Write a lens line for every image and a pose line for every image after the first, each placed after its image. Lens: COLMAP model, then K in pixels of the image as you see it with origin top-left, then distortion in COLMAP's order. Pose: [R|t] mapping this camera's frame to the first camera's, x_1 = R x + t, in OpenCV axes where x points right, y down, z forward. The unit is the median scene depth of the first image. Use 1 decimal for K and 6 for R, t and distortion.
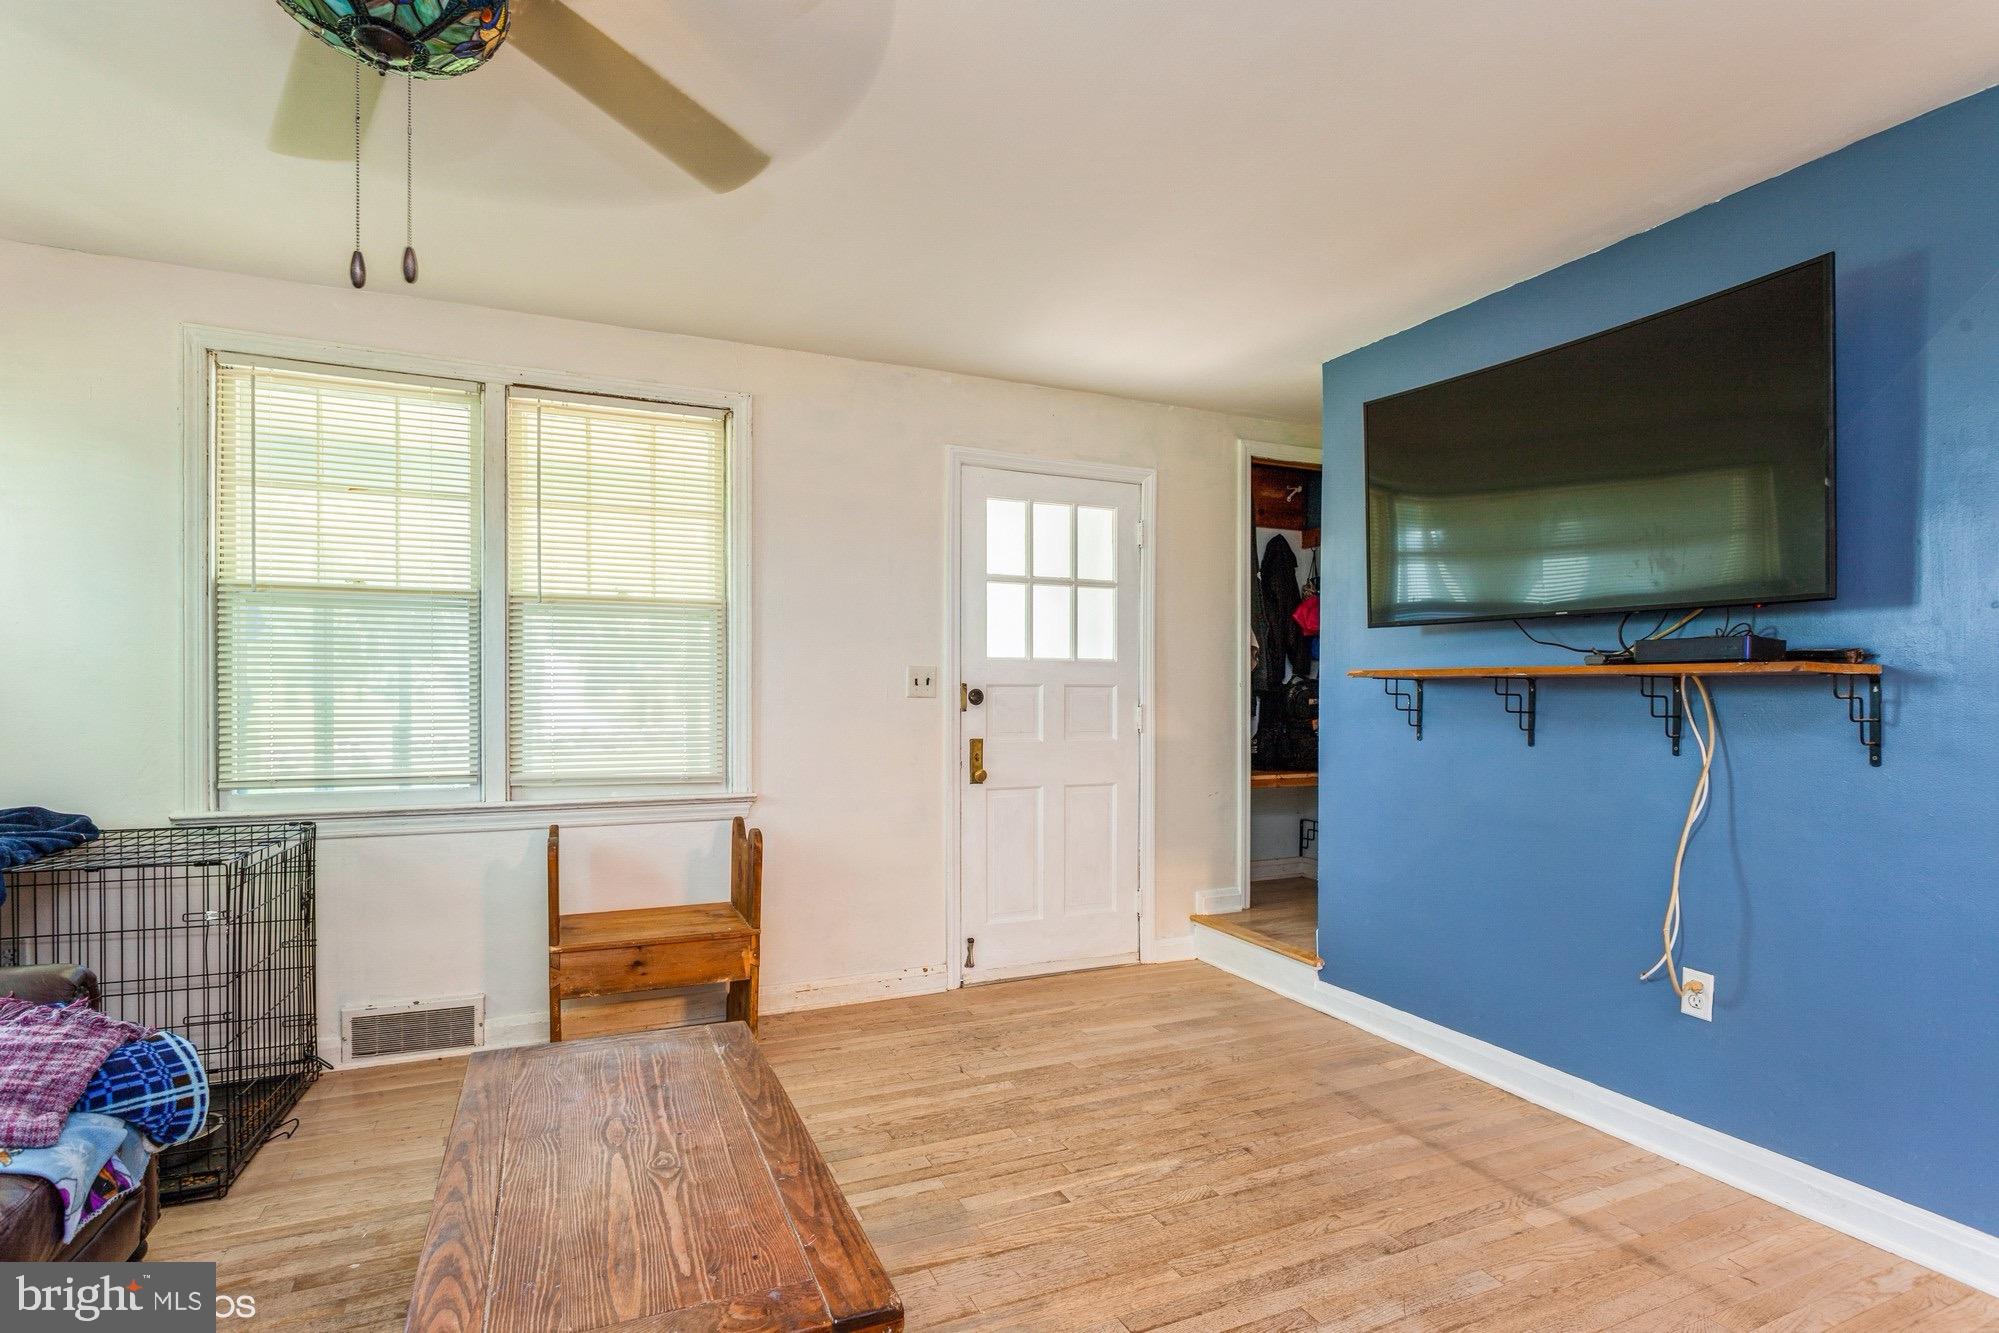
lens RADIAL K [[1042.6, 0, 1001.7], [0, 1042.6, 693.7], [0, 0, 1]] dist [-0.020919, 0.020363]
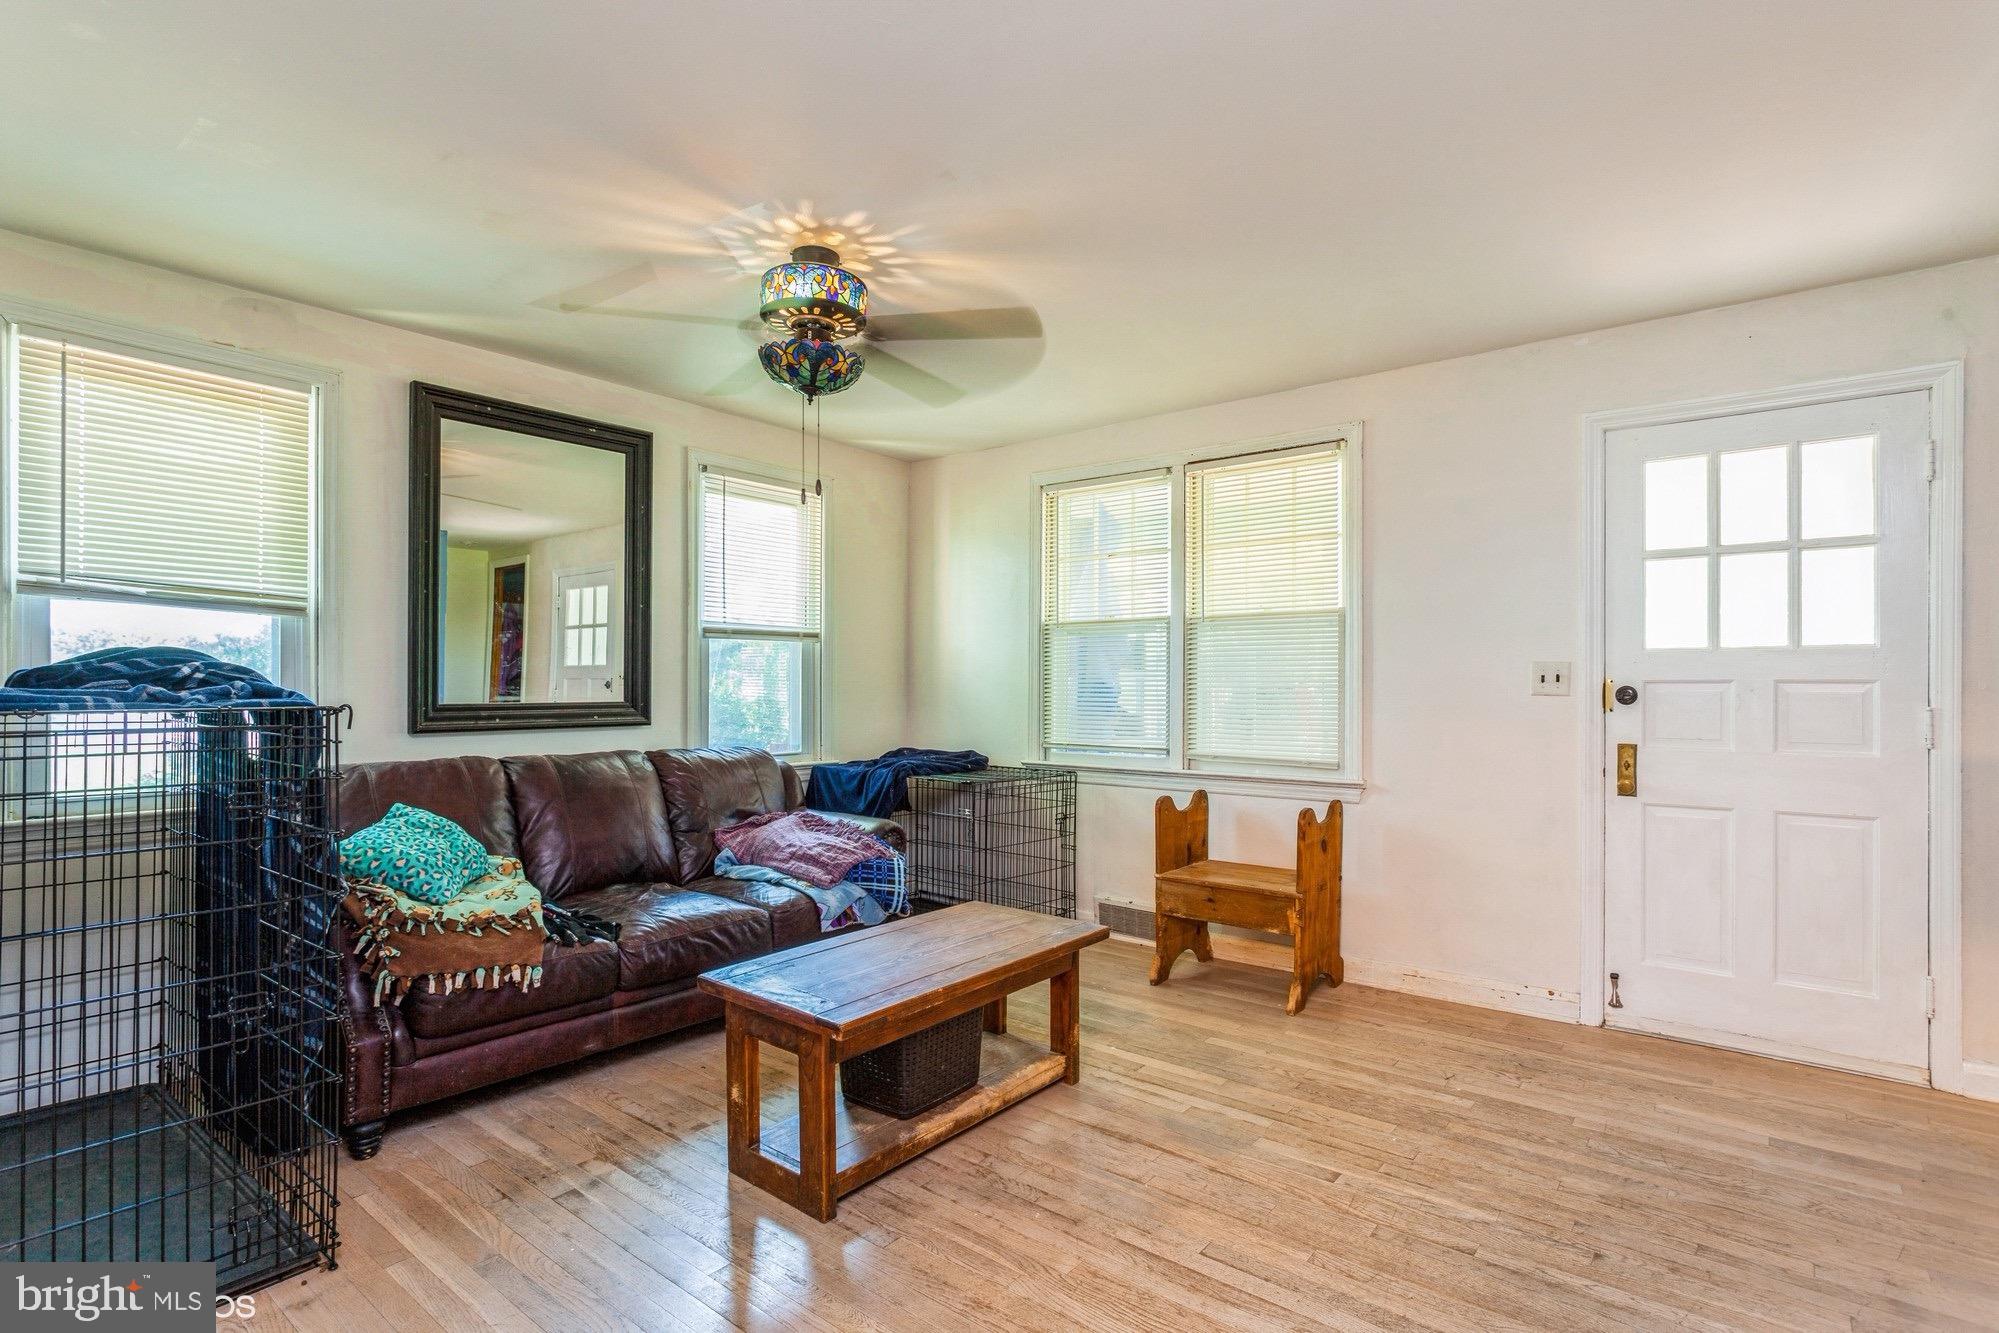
lens RADIAL K [[1042.6, 0, 1001.7], [0, 1042.6, 693.7], [0, 0, 1]] dist [-0.020919, 0.020363]
pose [[0.420076, -0.000985, -0.907488, 0.601082], [-0.008926, 0.999947, -0.005217, 0.011835], [0.907445, 0.010291, 0.420045, 0.191294]]
